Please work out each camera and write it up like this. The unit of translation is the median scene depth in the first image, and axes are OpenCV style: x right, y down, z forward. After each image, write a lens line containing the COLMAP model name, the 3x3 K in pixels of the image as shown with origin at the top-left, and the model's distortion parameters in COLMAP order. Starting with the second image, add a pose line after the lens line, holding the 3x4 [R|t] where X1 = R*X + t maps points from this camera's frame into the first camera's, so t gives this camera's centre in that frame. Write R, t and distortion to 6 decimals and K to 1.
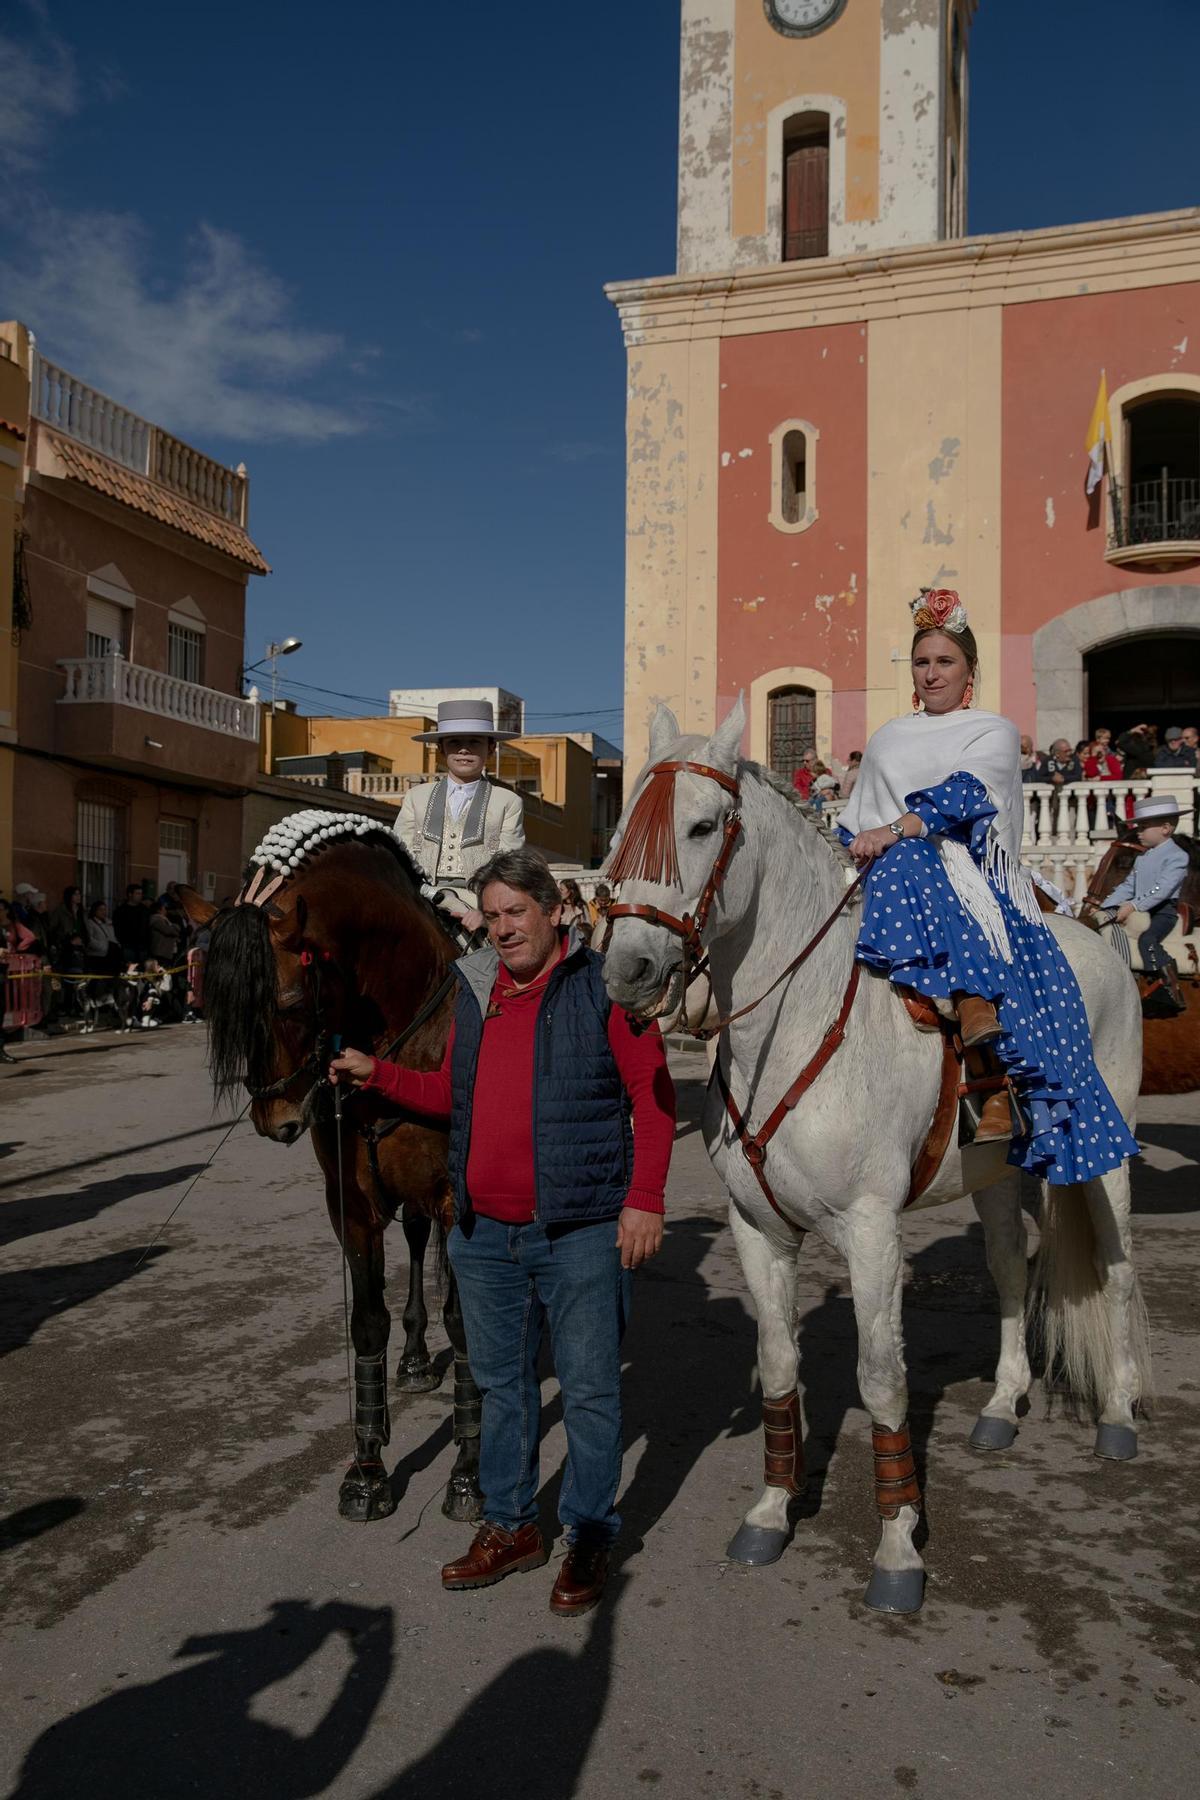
lens RADIAL K [[1715.3, 0, 573.6], [0, 1715.3, 890.8], [0, 0, 1]] dist [0.005153, 0.000000]
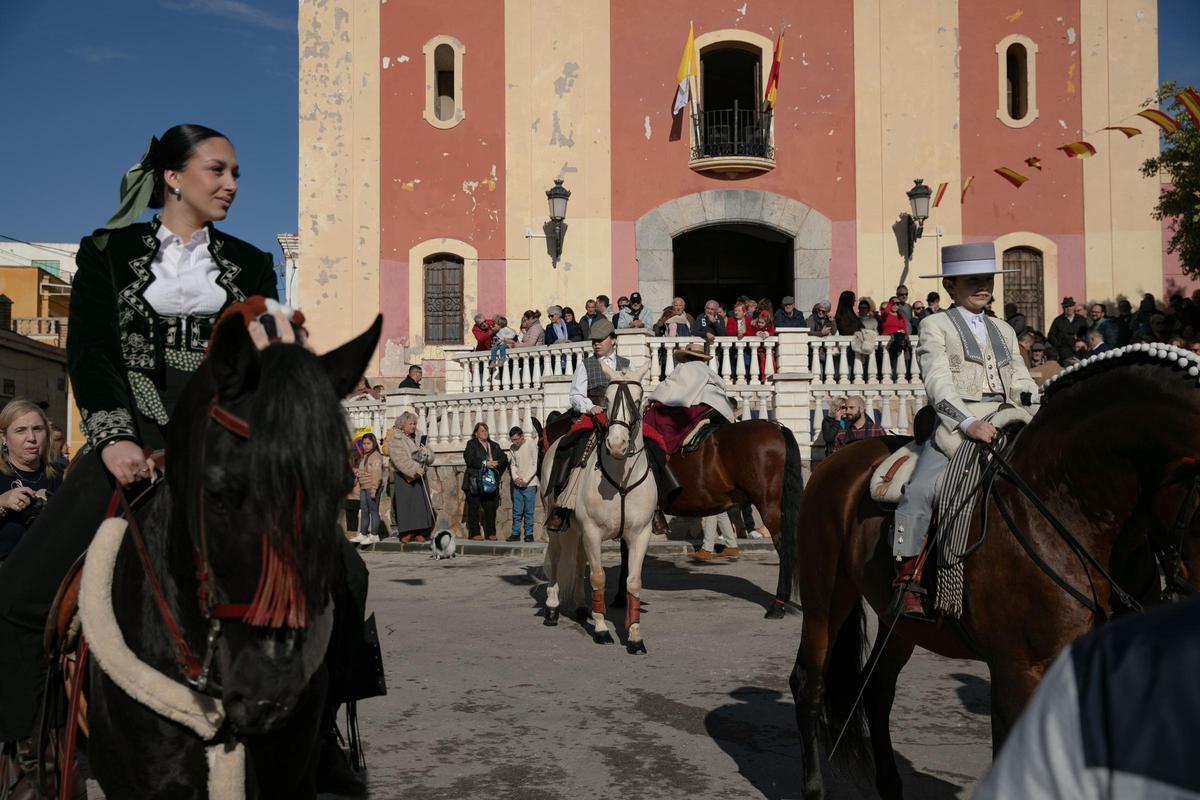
lens RADIAL K [[1391.1, 0, 583.0], [0, 1391.1, 386.6], [0, 0, 1]] dist [0.071614, 0.000000]
pose [[0.935145, 0.008499, 0.354163, -0.131906], [0.001081, 0.999639, -0.026844, 0.001756], [-0.354263, 0.025486, 0.934798, 0.042724]]
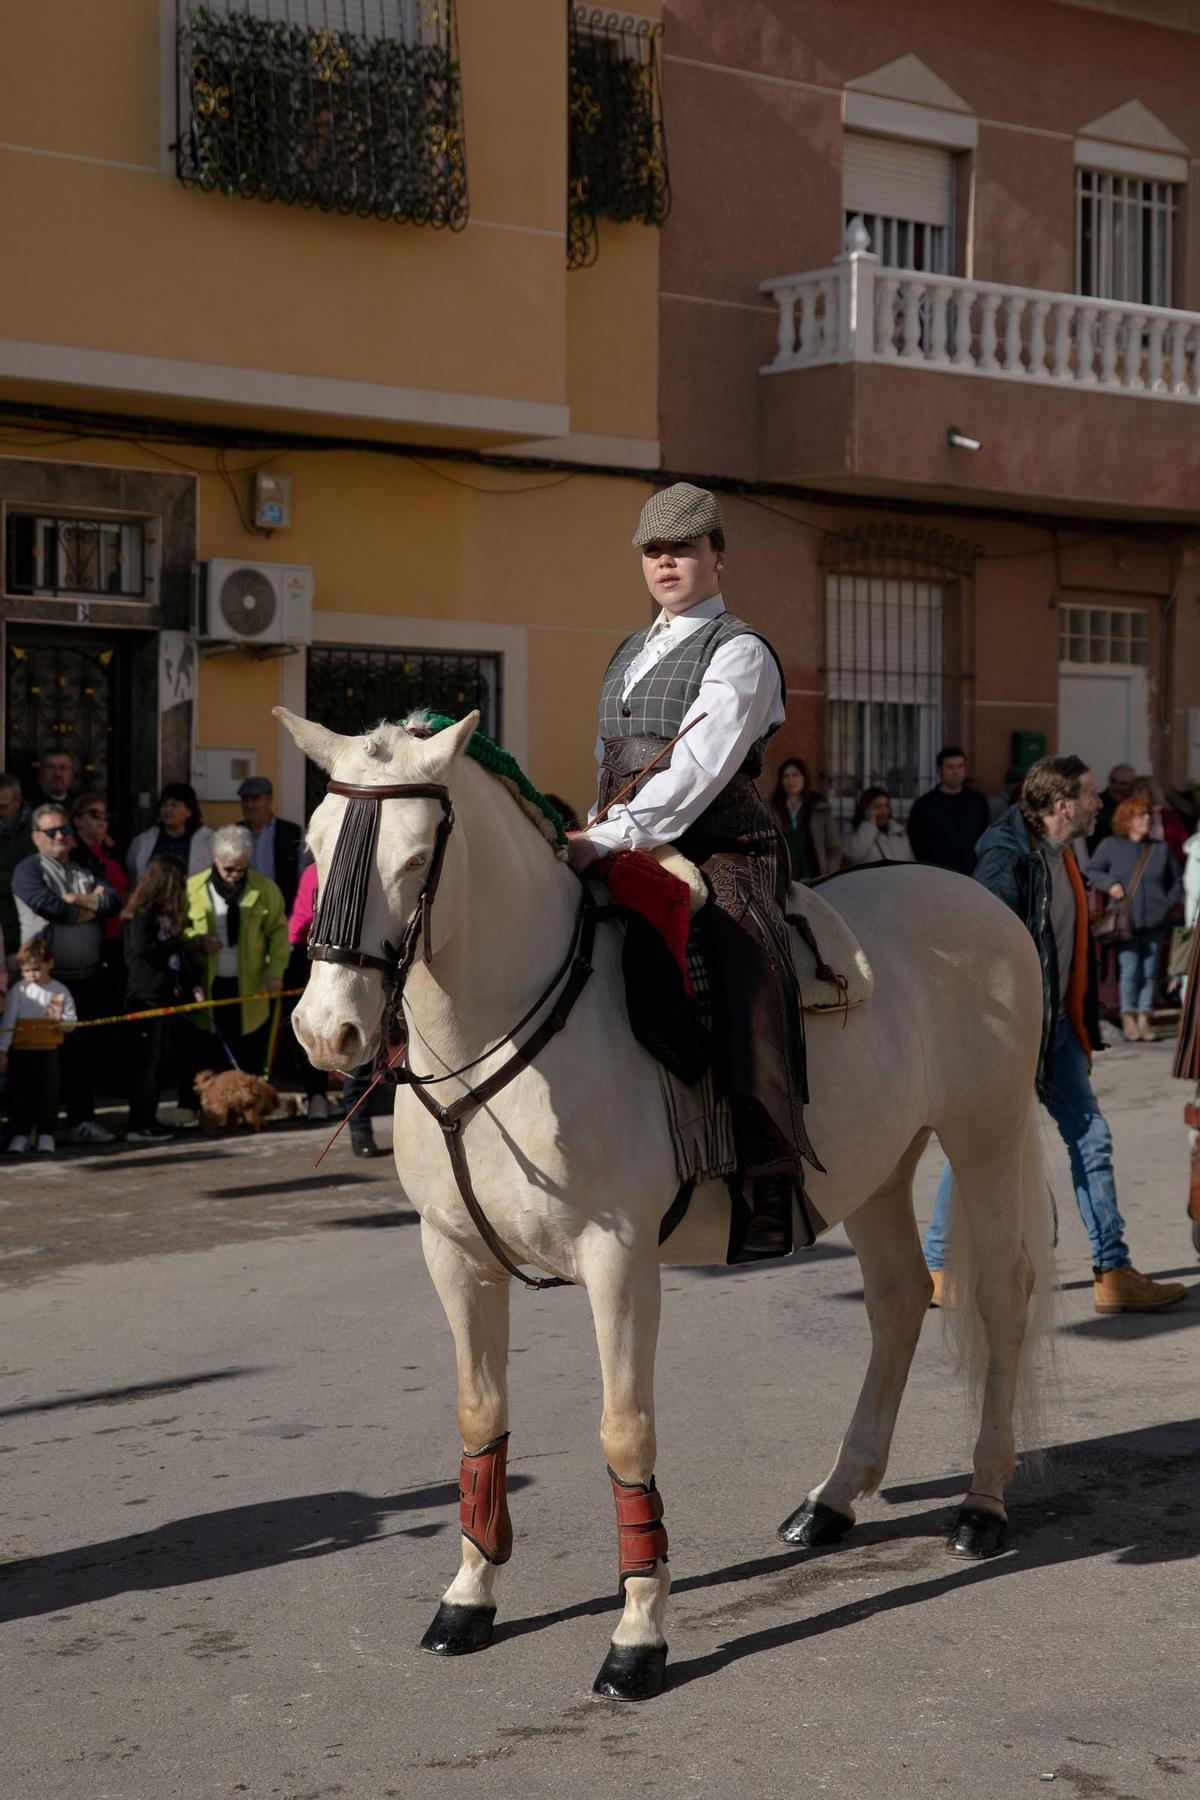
lens RADIAL K [[3218.3, 0, 550.4], [0, 3218.3, 866.8], [0, 0, 1]] dist [0.143901, 0.000000]
pose [[0.803977, -0.003231, -0.594652, 0.163564], [0.030953, 0.998857, 0.036421, -0.006024], [0.593854, -0.047688, 0.803158, 0.207127]]
